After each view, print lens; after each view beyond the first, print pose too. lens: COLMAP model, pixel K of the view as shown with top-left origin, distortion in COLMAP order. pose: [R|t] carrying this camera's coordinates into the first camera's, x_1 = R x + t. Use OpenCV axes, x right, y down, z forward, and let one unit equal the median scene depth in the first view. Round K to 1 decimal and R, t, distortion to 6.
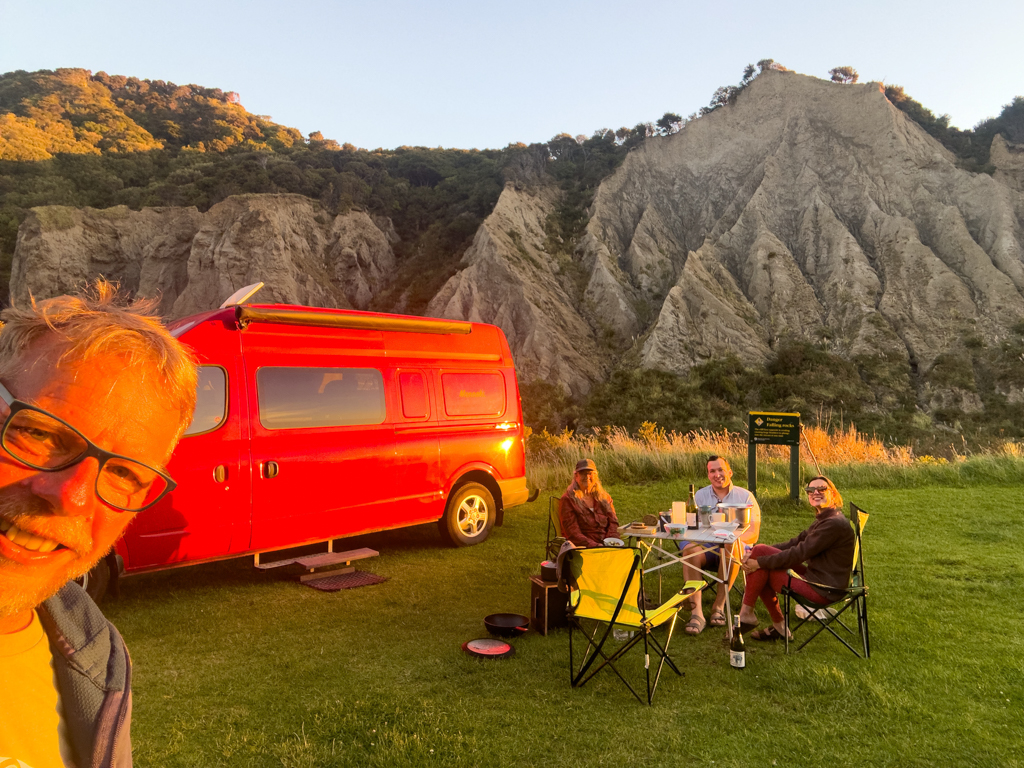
lens RADIAL K [[701.7, 0, 511.4], [0, 701.7, 385.7], [0, 0, 1]] dist [-0.019548, -0.002163]
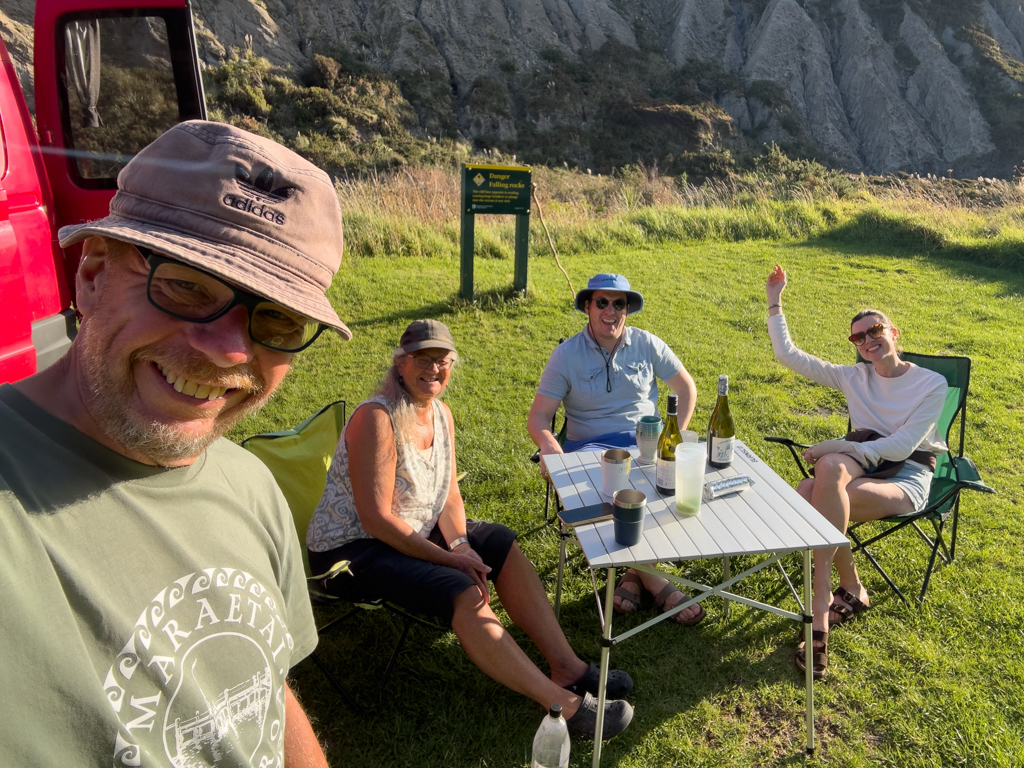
lens RADIAL K [[701.7, 0, 514.2], [0, 701.7, 376.3], [0, 0, 1]] dist [-0.019548, -0.002163]
pose [[0.774342, -0.185758, 0.604887, -0.016345], [-0.054281, 0.932915, 0.355981, -0.003786], [-0.630435, -0.308485, 0.712312, 0.134071]]
